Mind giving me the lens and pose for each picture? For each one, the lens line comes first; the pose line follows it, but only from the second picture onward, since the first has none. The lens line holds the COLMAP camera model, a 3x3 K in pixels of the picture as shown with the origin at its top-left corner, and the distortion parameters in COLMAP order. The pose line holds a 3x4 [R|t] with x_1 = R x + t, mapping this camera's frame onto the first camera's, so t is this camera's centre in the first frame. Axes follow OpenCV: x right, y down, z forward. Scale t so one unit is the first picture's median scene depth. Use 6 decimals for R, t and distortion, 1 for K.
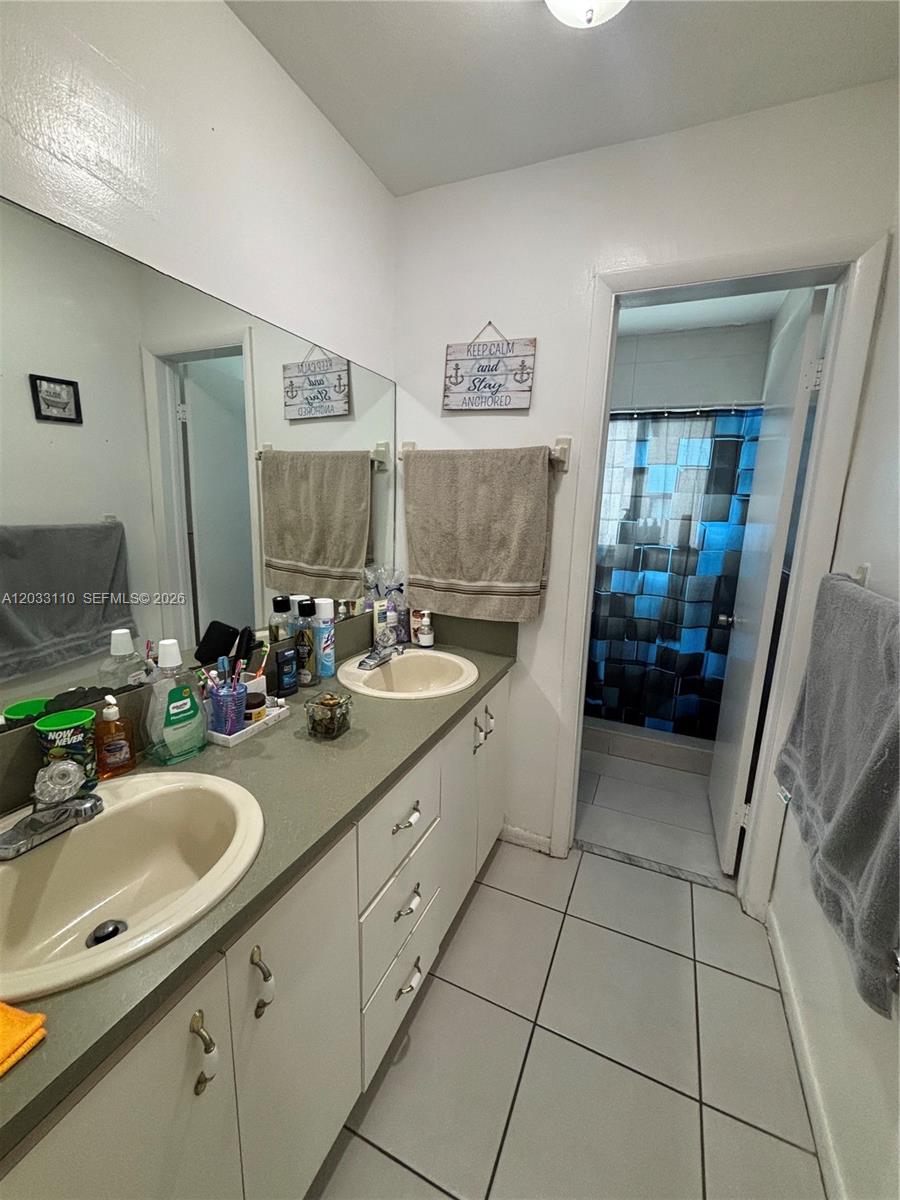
lens RADIAL K [[484.6, 0, 450.0], [0, 484.6, 600.0], [0, 0, 1]] dist [-0.001551, 0.000045]
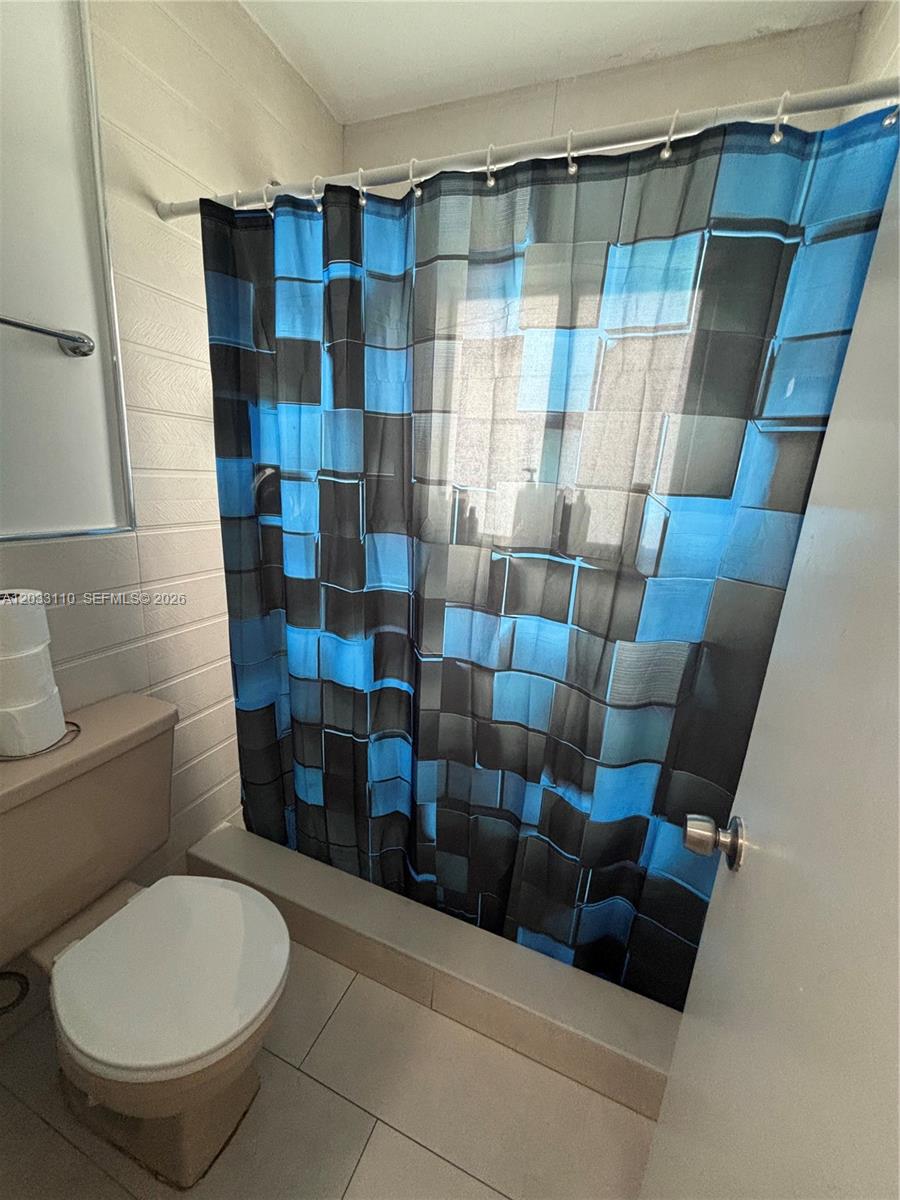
lens RADIAL K [[484.6, 0, 450.0], [0, 484.6, 600.0], [0, 0, 1]] dist [-0.001551, 0.000045]
pose [[0.998738, 0.030098, 0.040212, 0.334043], [-0.032603, 0.997470, 0.063165, -0.097274], [-0.038209, -0.064397, 0.997193, 0.608661]]
